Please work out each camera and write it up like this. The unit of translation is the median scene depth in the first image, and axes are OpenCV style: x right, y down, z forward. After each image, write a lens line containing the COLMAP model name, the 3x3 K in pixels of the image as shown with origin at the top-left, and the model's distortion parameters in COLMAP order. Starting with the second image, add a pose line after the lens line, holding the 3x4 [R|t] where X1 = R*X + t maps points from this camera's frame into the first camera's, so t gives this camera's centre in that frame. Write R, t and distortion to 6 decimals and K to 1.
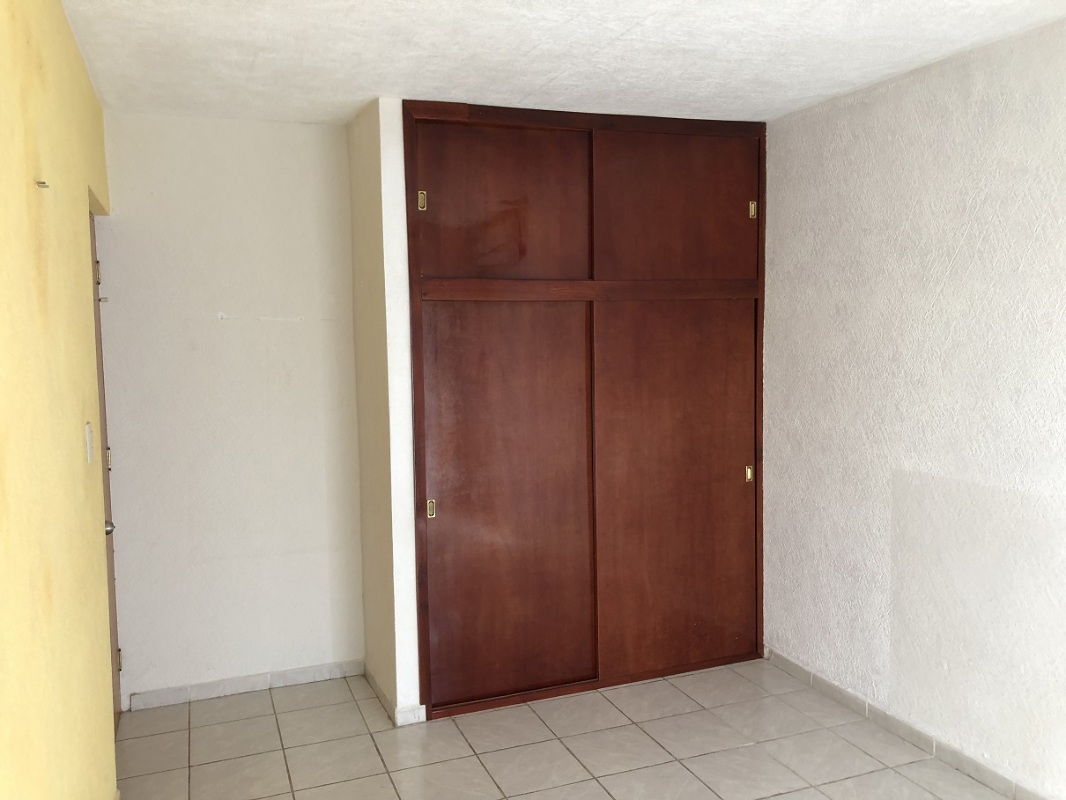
lens RADIAL K [[883.6, 0, 531.2], [0, 883.6, 401.0], [0, 0, 1]] dist [0.057107, -0.004771]
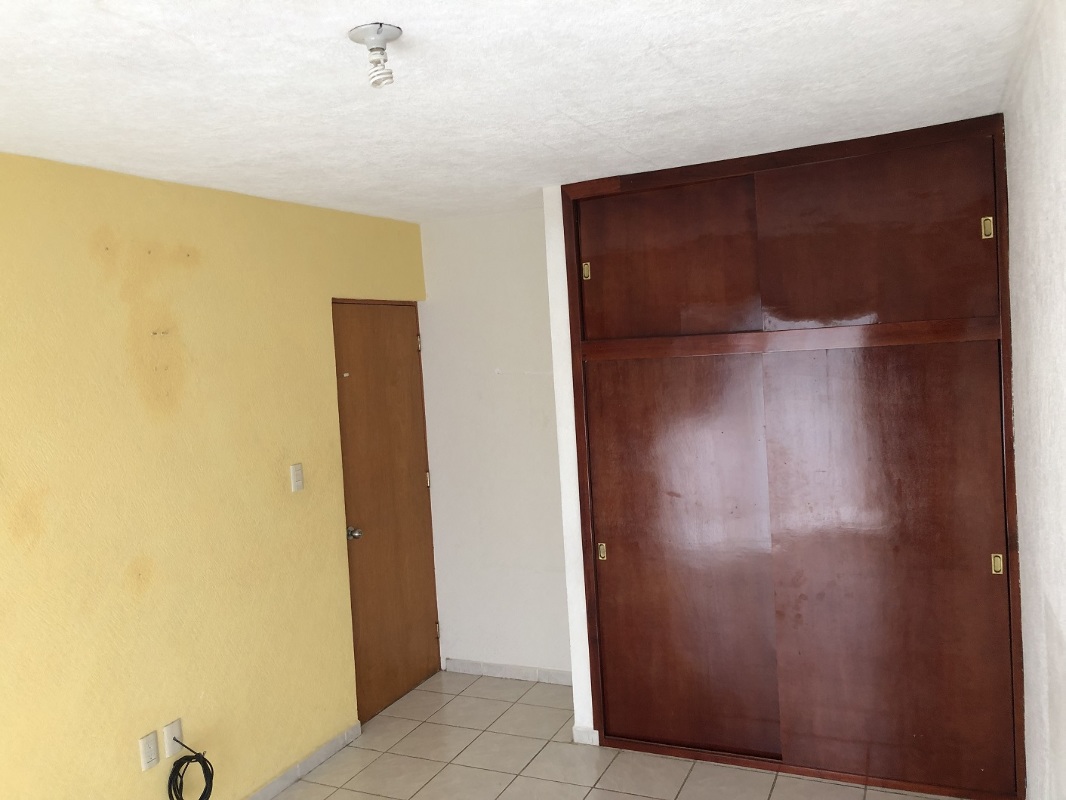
lens RADIAL K [[883.6, 0, 532.4], [0, 883.6, 398.1], [0, 0, 1]] dist [0.057107, -0.004771]
pose [[0.703938, 0.016772, -0.710063, 0.580924], [-0.010951, 0.999859, 0.012761, -0.077594], [0.710177, -0.001207, 0.704022, 0.172432]]
